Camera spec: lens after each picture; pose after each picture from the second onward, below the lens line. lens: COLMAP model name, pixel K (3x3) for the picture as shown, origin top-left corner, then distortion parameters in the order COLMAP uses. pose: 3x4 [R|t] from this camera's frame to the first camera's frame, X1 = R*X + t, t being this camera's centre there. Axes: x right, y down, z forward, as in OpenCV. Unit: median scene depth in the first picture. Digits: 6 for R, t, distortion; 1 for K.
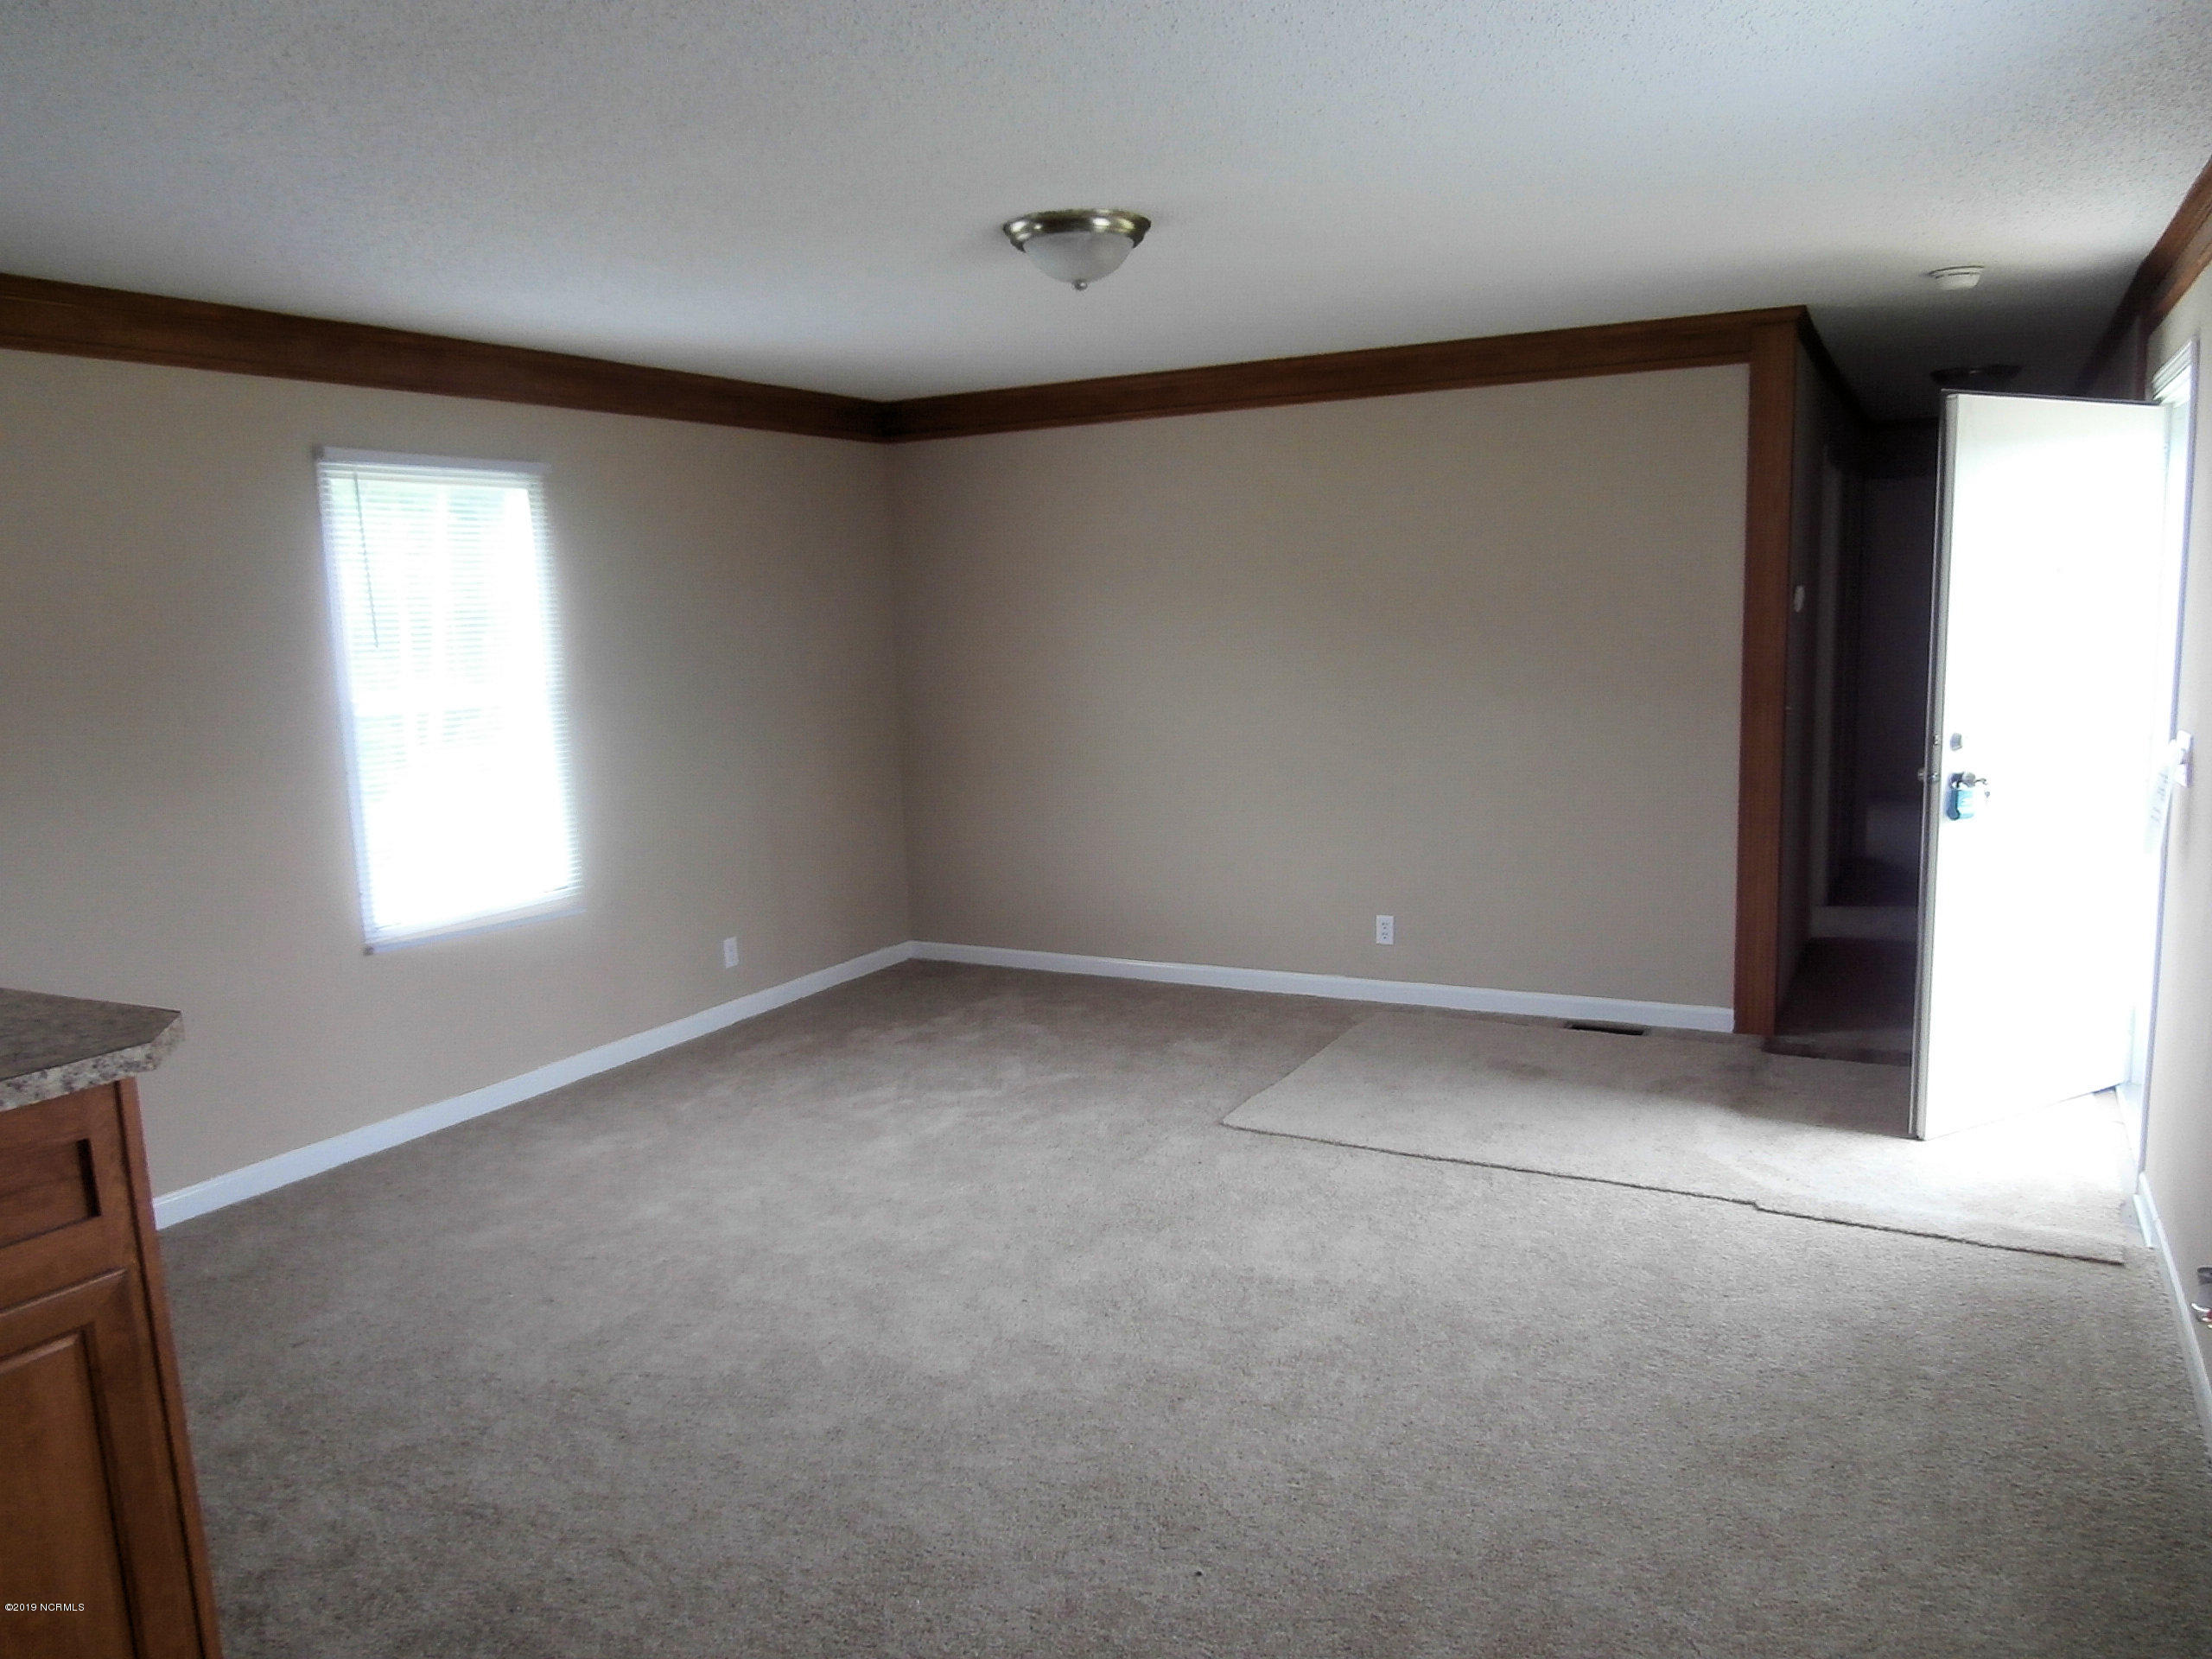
lens RADIAL K [[1567.6, 0, 1106.0], [0, 1567.6, 829.5], [0, 0, 1]] dist [-0.001873, -0.000892]
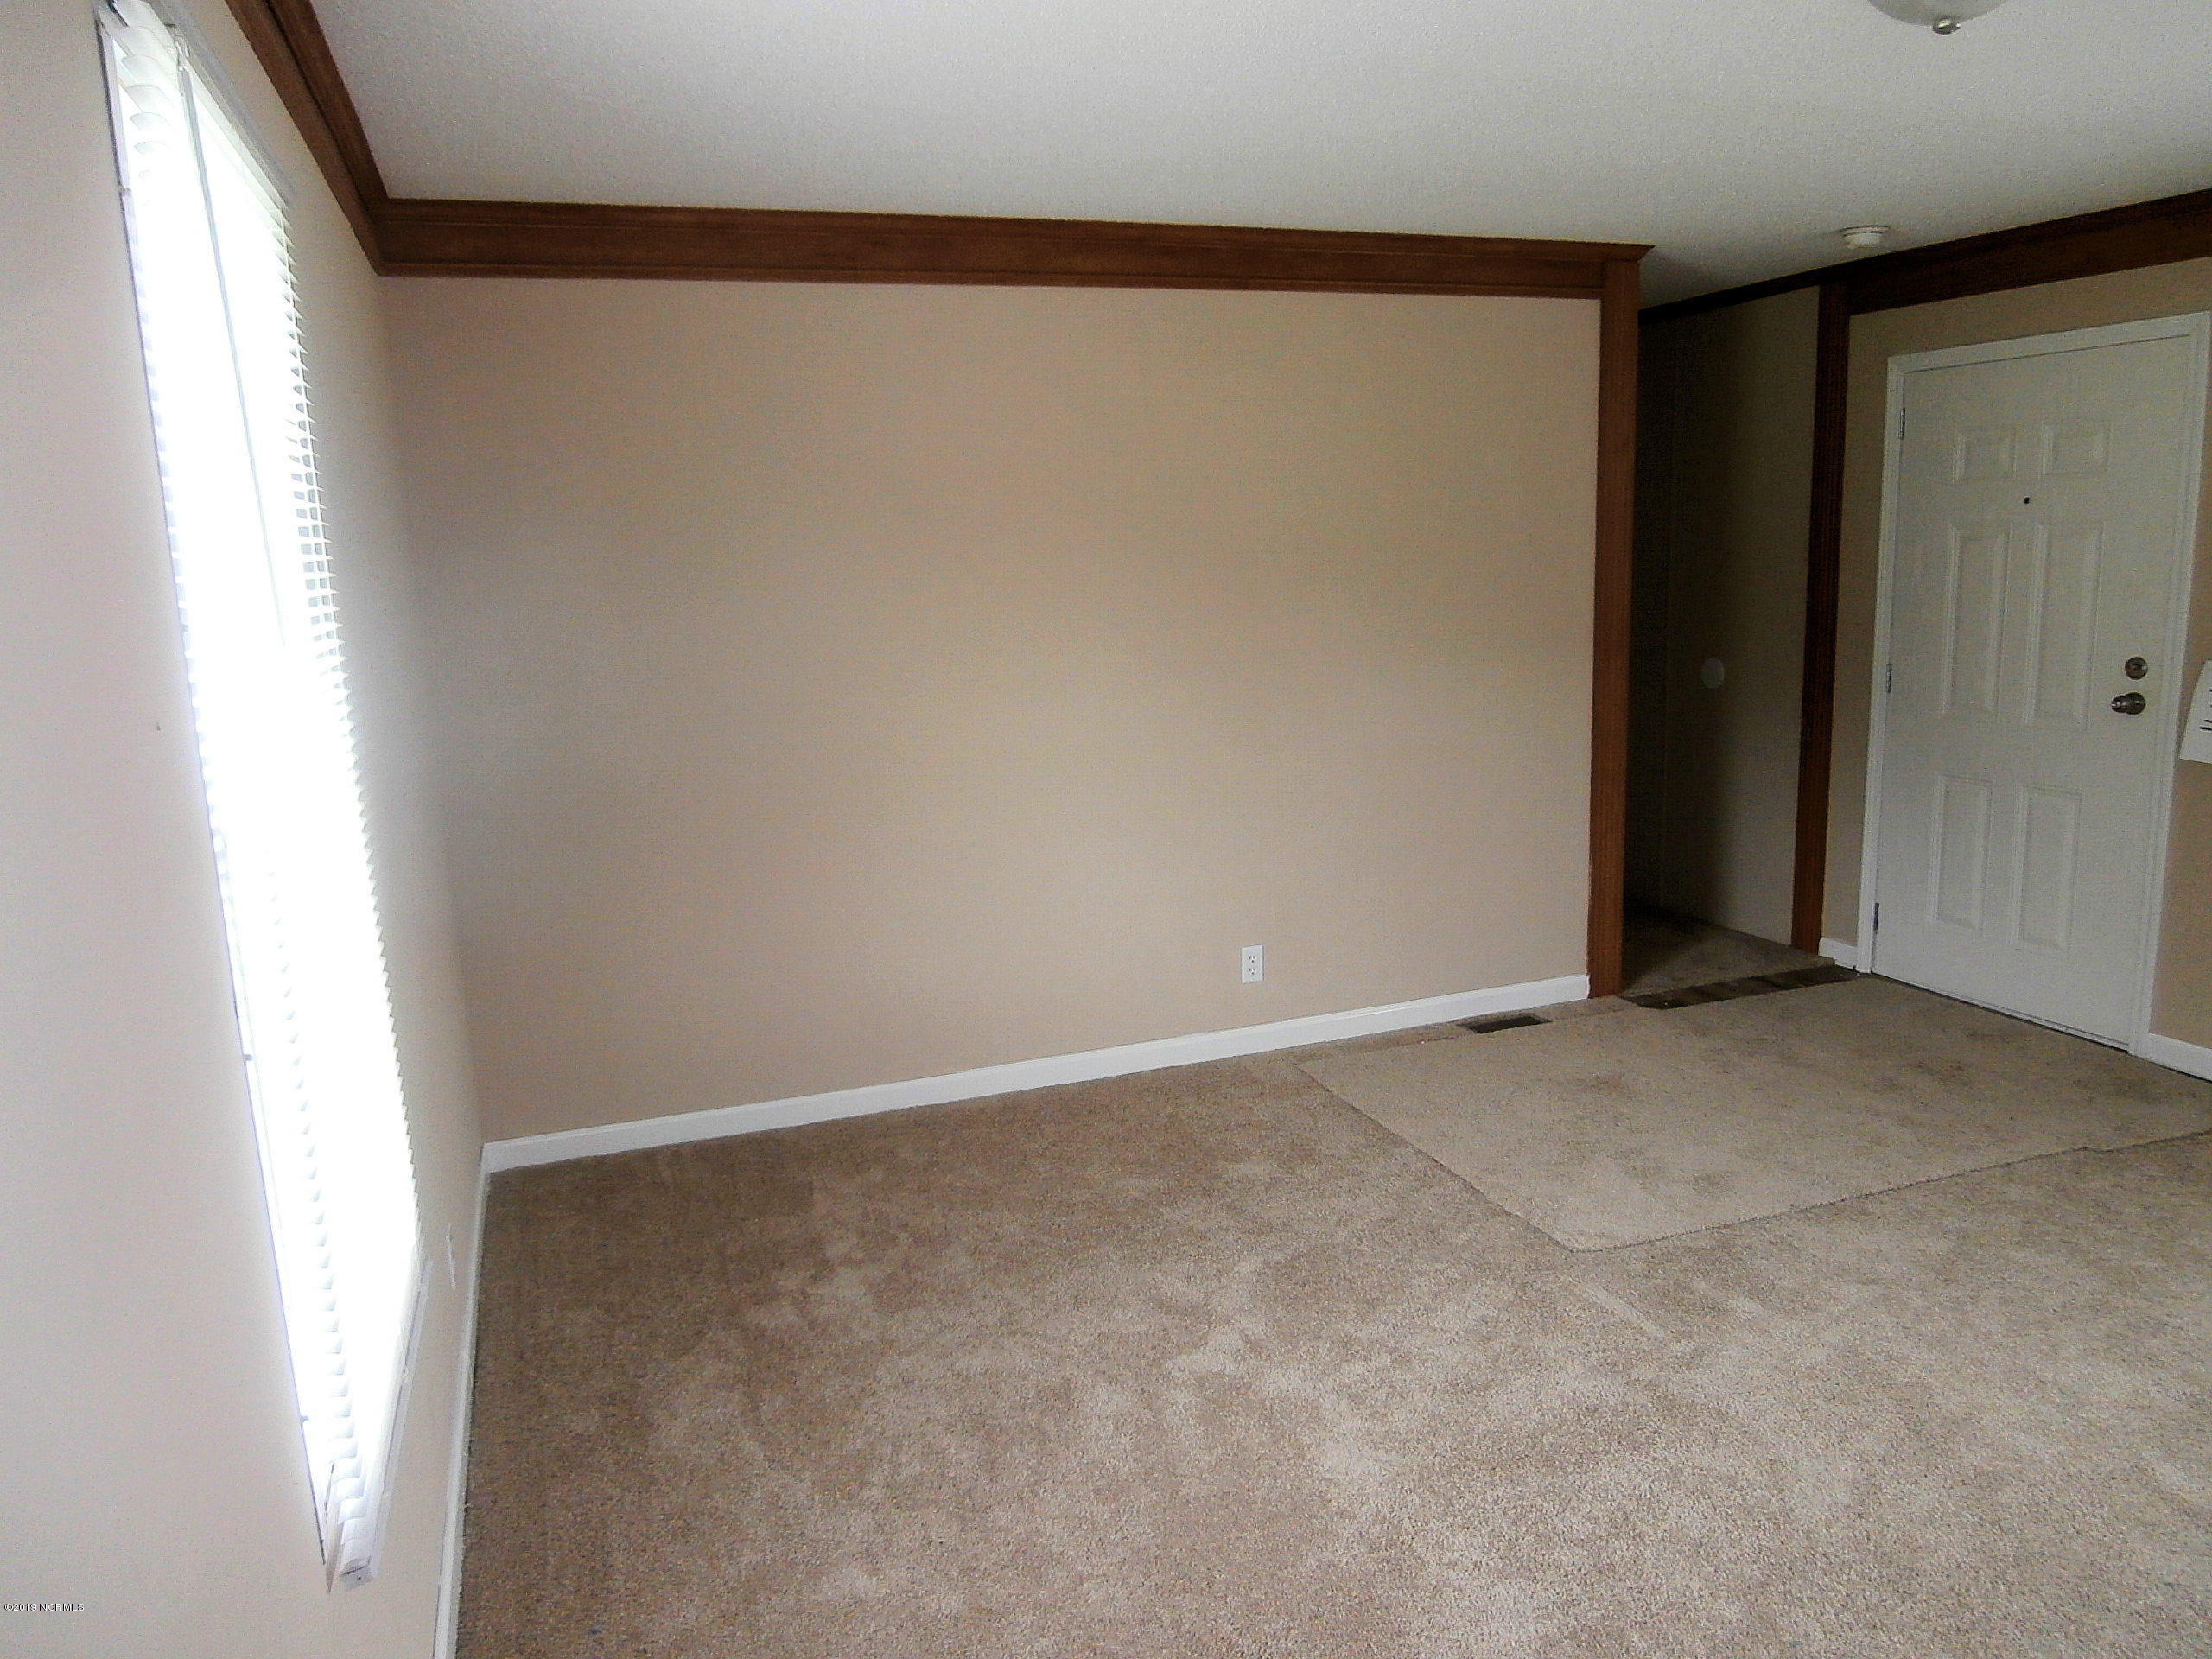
lens RADIAL K [[1575.7, 0, 1106.0], [0, 1575.7, 829.5], [0, 0, 1]] dist [0.003012, -0.000443]
pose [[0.668041, -0.125682, 0.733434, -0.502106], [0.119288, 0.990974, 0.061162, -0.069318], [-0.734501, 0.046631, 0.677004, 0.554991]]
